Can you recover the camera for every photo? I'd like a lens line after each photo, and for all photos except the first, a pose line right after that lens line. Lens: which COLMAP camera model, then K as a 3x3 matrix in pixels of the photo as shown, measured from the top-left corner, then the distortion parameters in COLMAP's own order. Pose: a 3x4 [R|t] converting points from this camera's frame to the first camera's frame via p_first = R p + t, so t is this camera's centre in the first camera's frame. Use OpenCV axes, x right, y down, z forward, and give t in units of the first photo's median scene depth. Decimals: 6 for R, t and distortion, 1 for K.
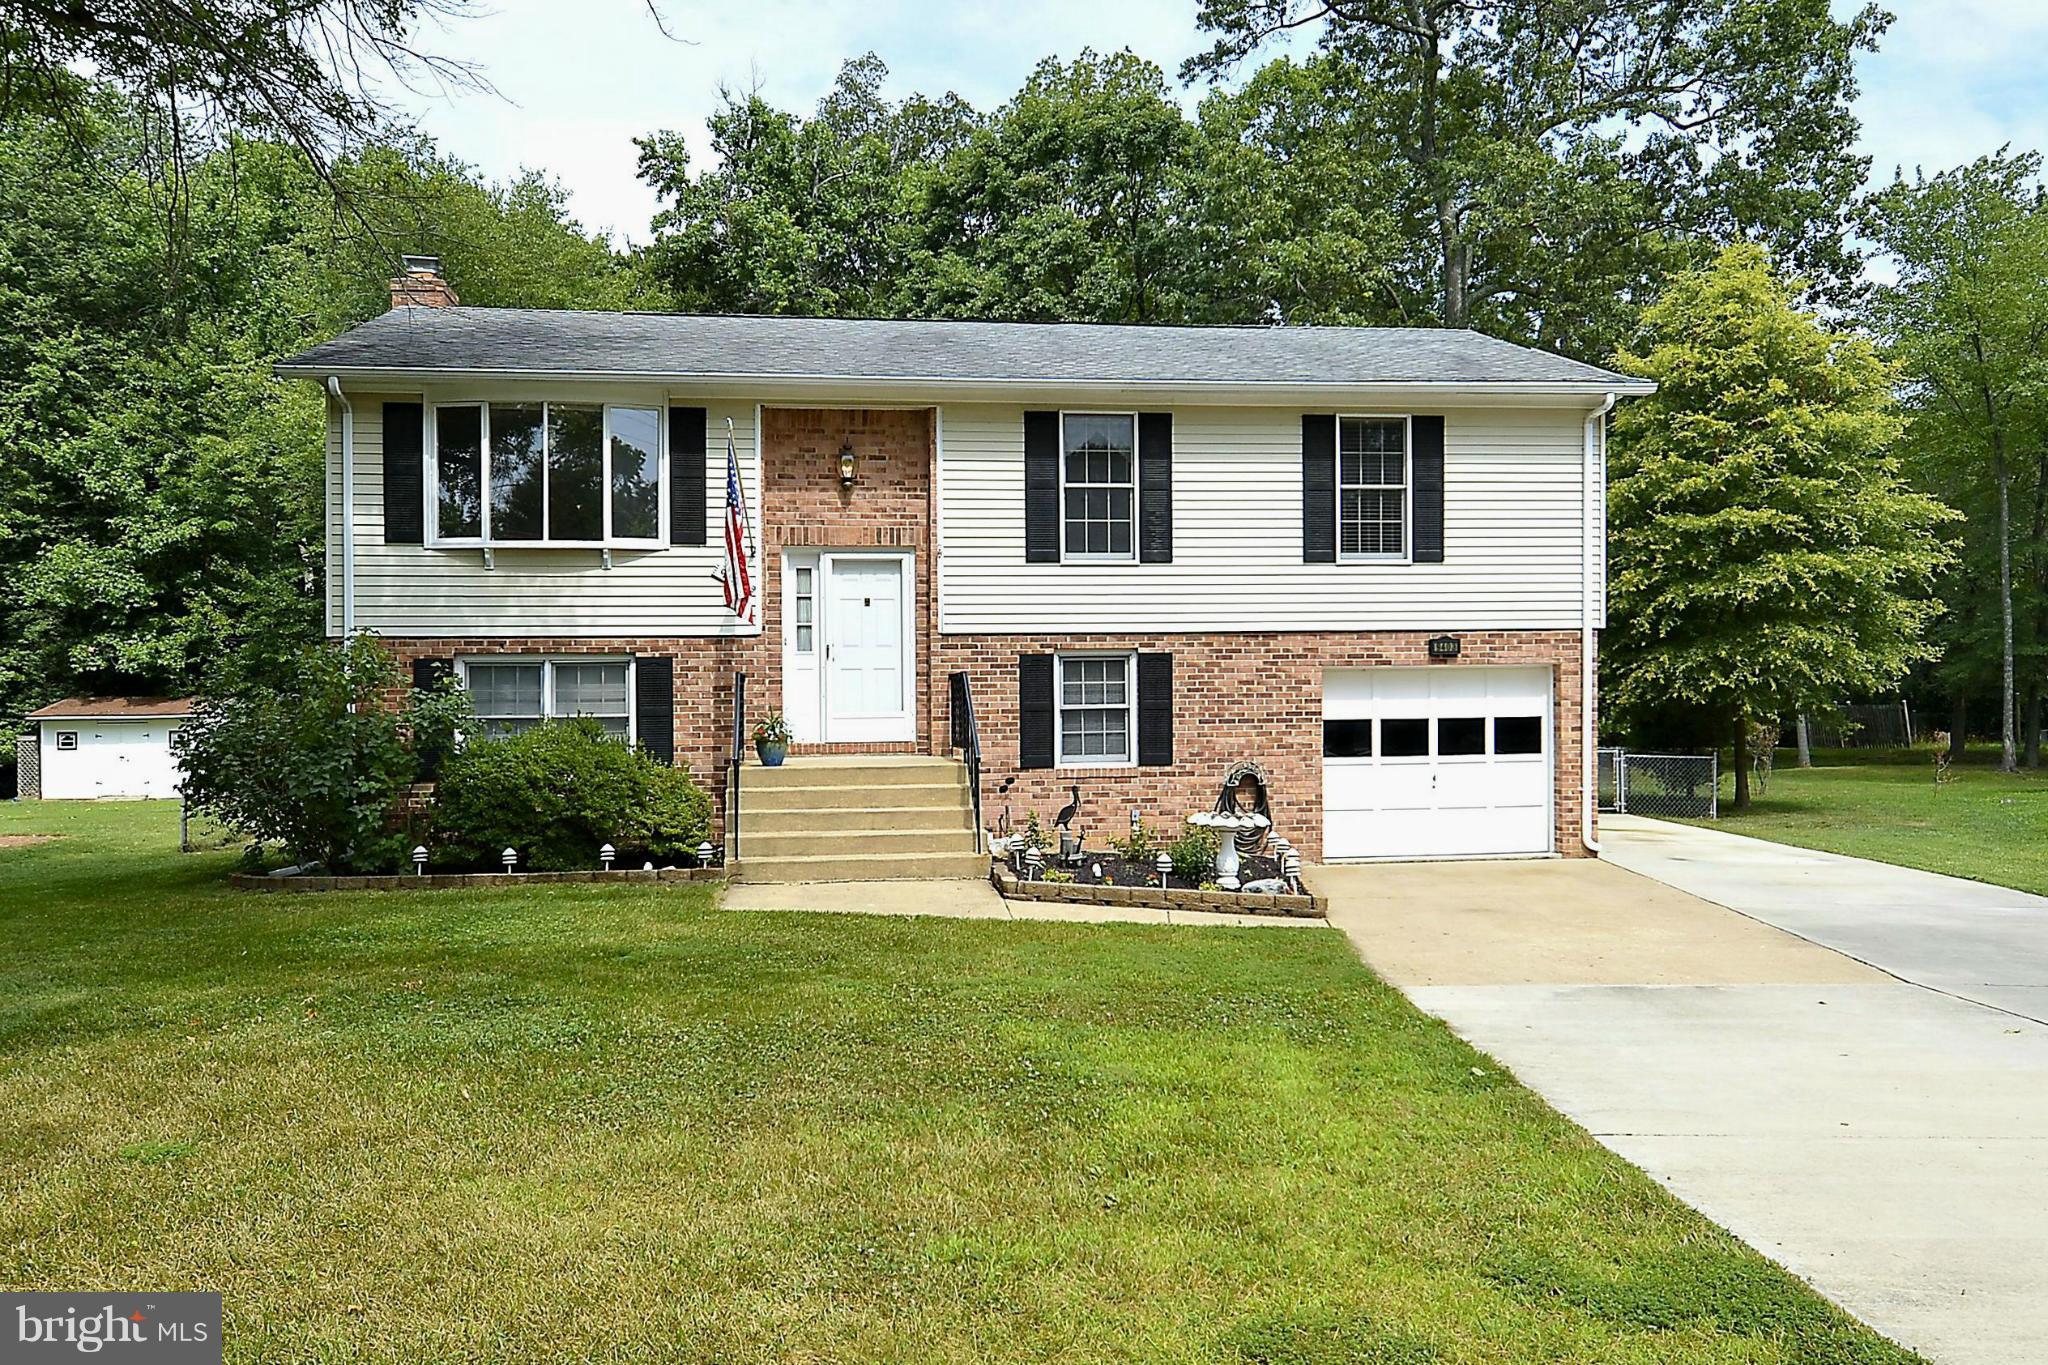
lens RADIAL K [[1100.3, 0, 1024.0], [0, 1100.3, 699.0], [0, 0, 1]] dist [-0.000368, 0.000110]
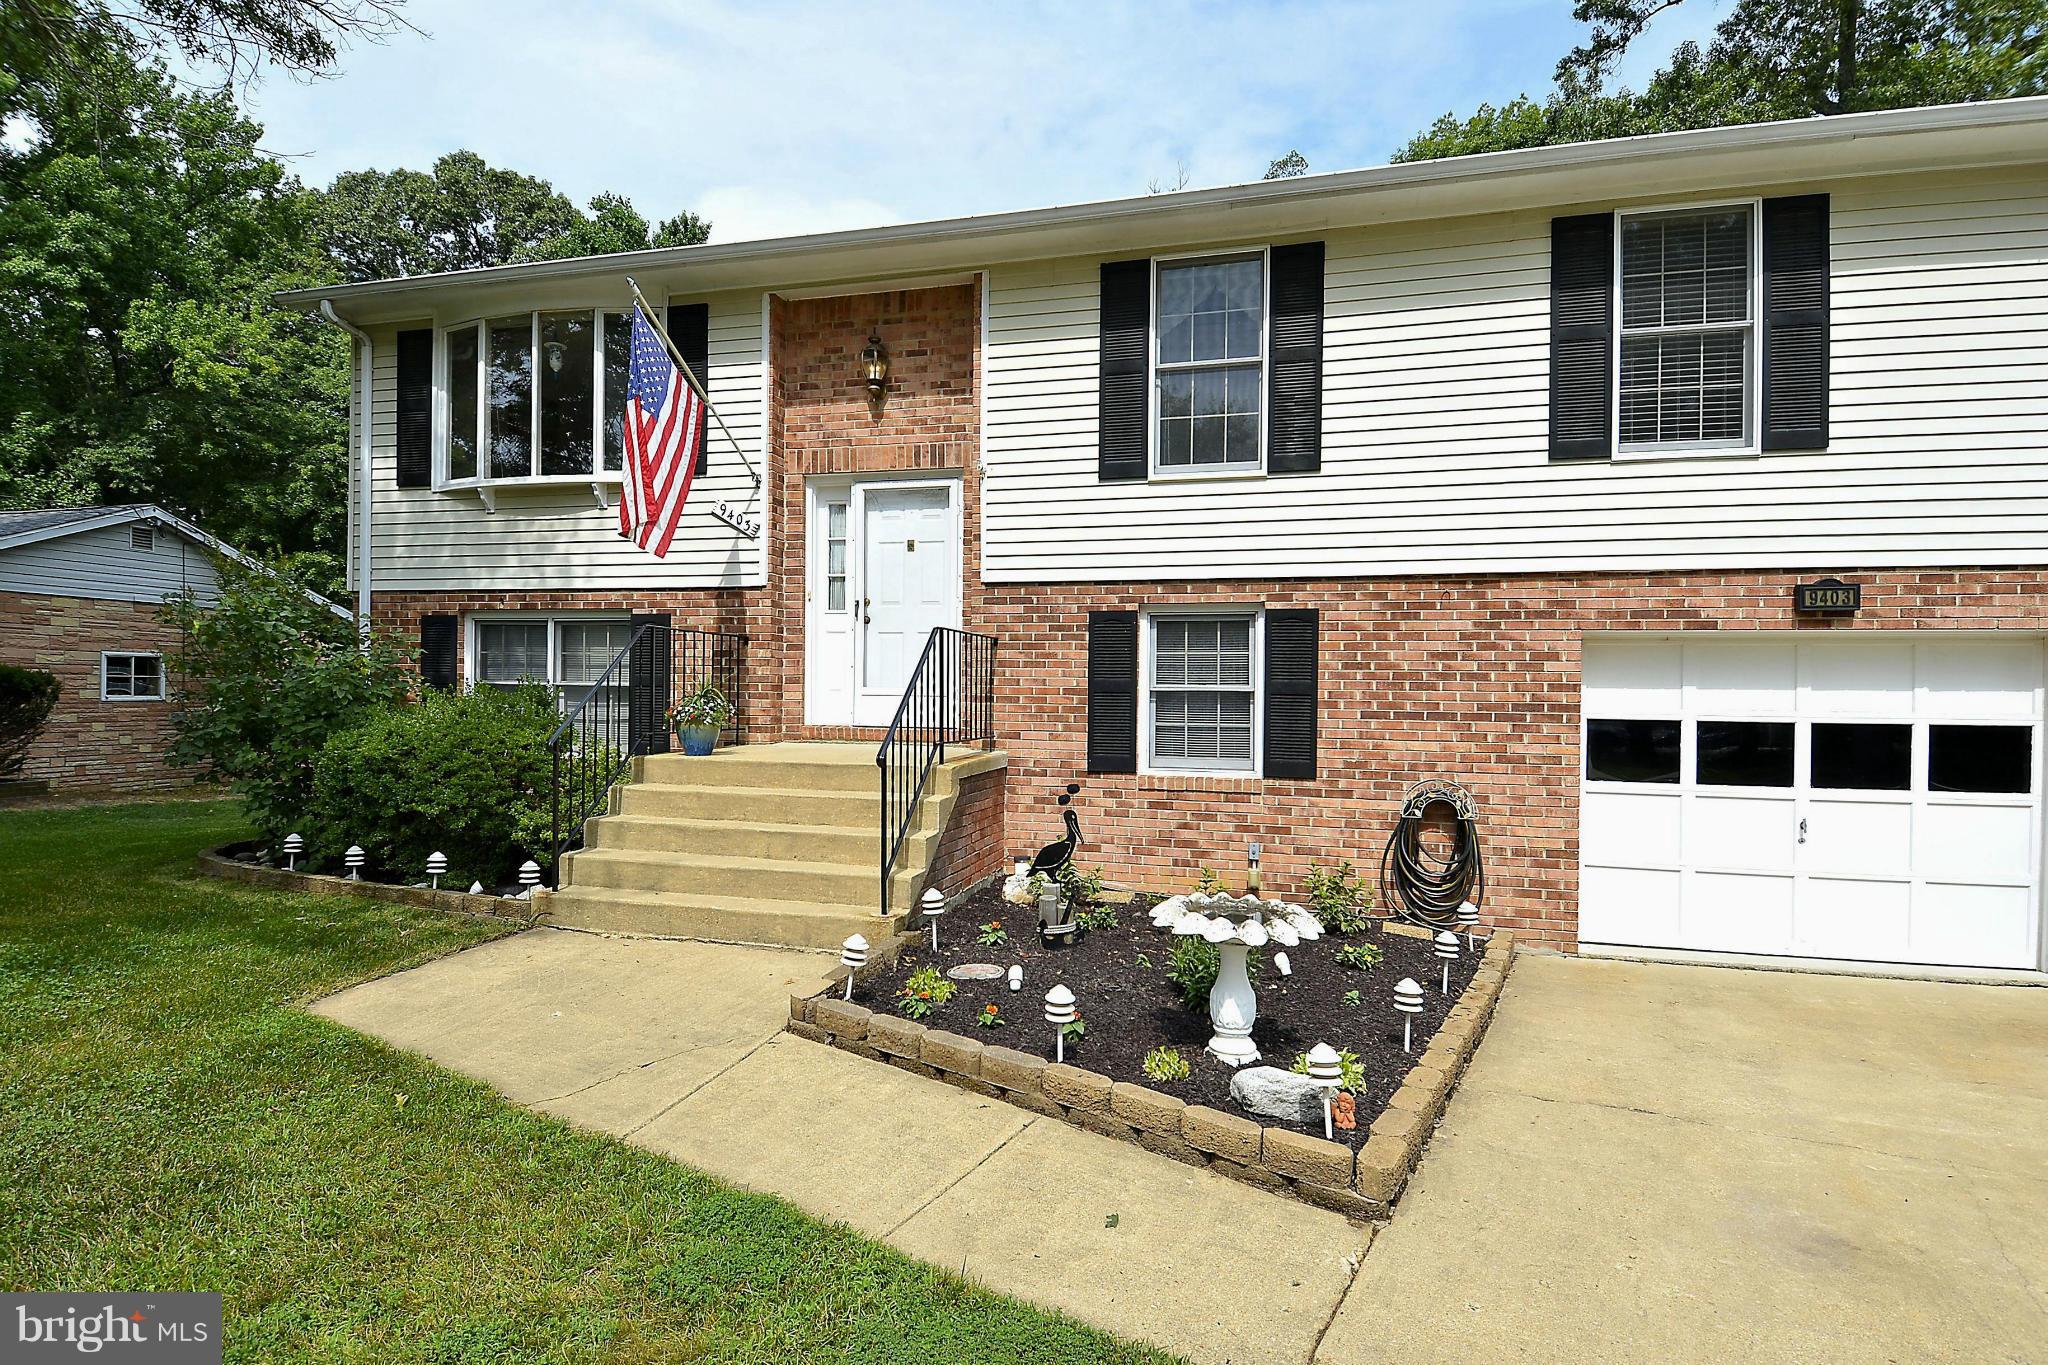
lens RADIAL K [[954.6, 0, 1024.0], [0, 954.6, 682.5], [0, 0, 1]] dist [0.025812, -0.027496]
pose [[0.942142, 0.021572, -0.334519, 0.161529], [-0.024226, 0.999699, -0.003762, 0.008429], [0.334337, 0.011648, 0.942381, 0.403526]]
